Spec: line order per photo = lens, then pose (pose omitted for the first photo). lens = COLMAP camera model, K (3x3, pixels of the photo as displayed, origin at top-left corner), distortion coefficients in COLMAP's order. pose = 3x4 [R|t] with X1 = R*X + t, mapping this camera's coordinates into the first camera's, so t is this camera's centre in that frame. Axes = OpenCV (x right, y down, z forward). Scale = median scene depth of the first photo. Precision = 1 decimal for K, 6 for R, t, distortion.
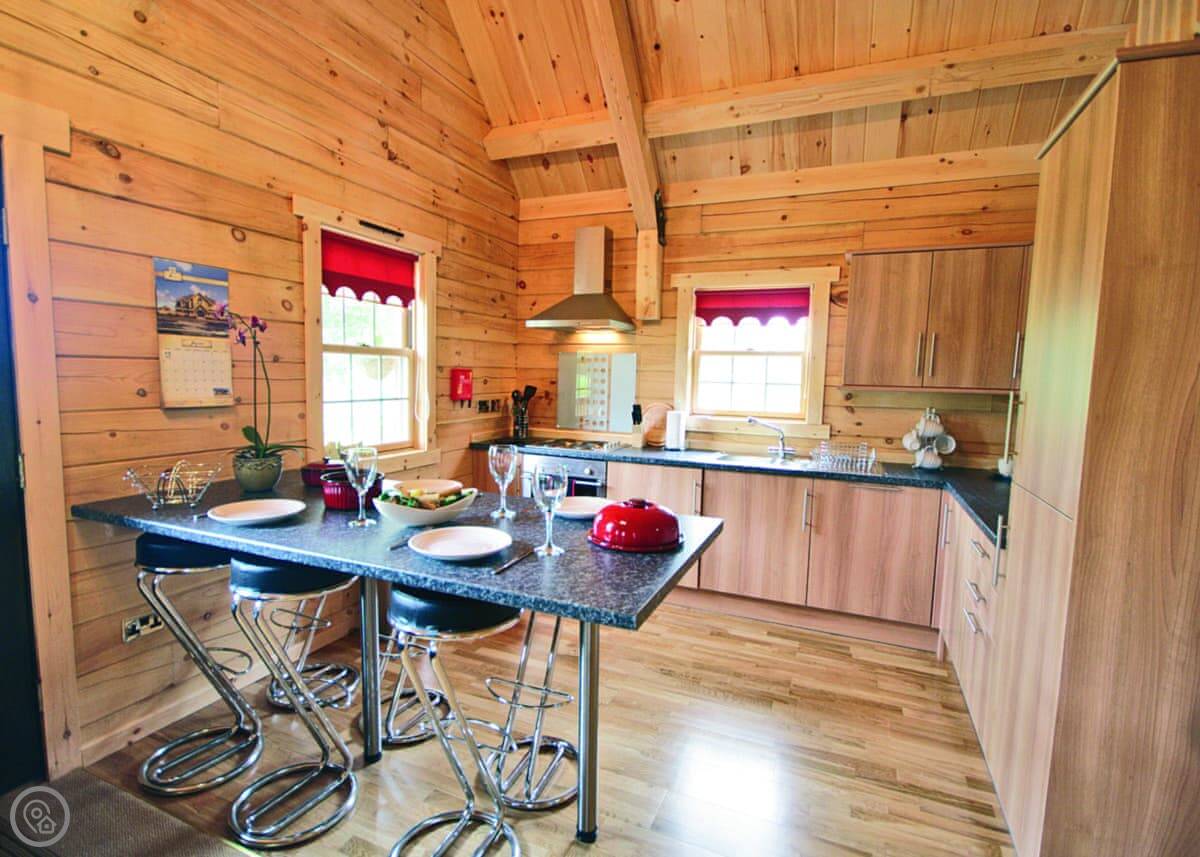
lens RADIAL K [[604.2, 0, 600.0], [0, 604.2, 428.5], [0, 0, 1]] dist [0.001596, 0.000201]
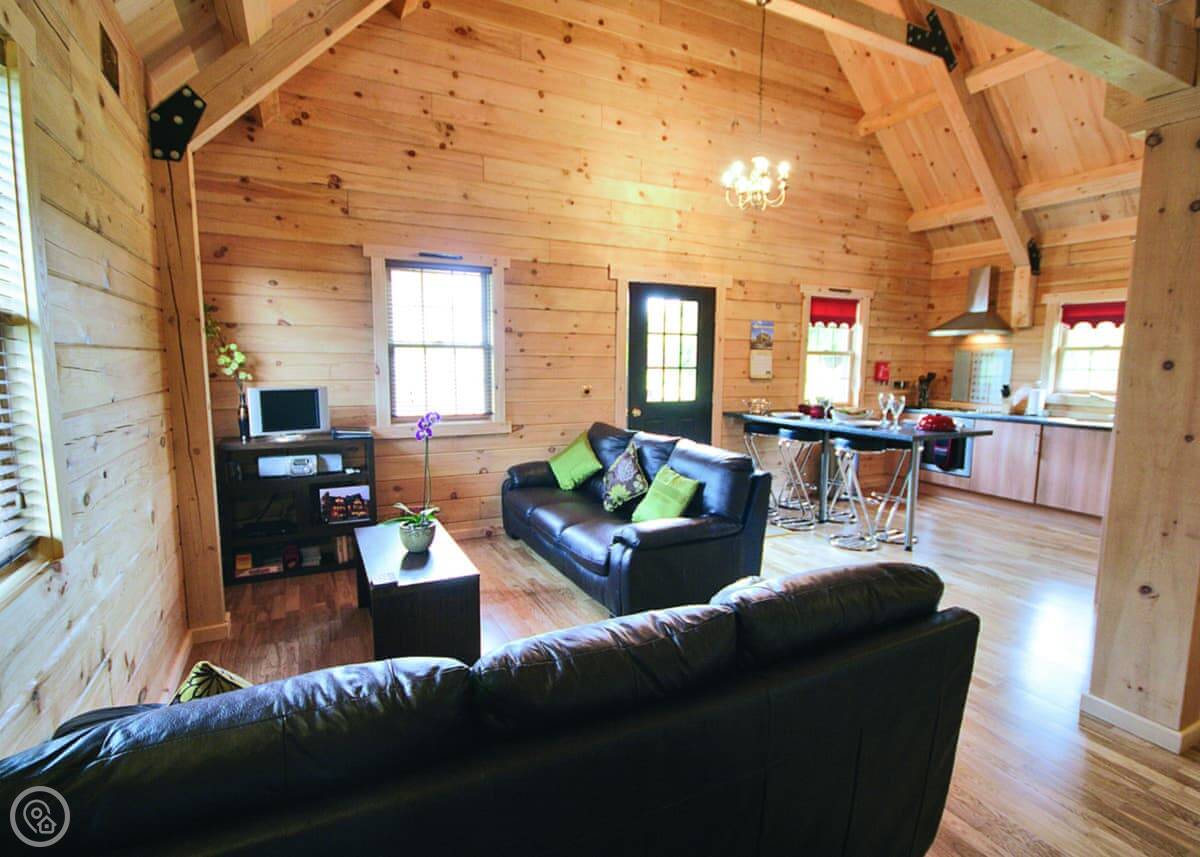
lens RADIAL K [[604.2, 0, 600.0], [0, 604.2, 428.5], [0, 0, 1]] dist [0.001596, 0.000201]
pose [[0.761217, 0.059192, -0.645791, 0.284552], [-0.054617, 0.998139, 0.027108, 0.087881], [0.646194, 0.014636, 0.763033, -0.834166]]
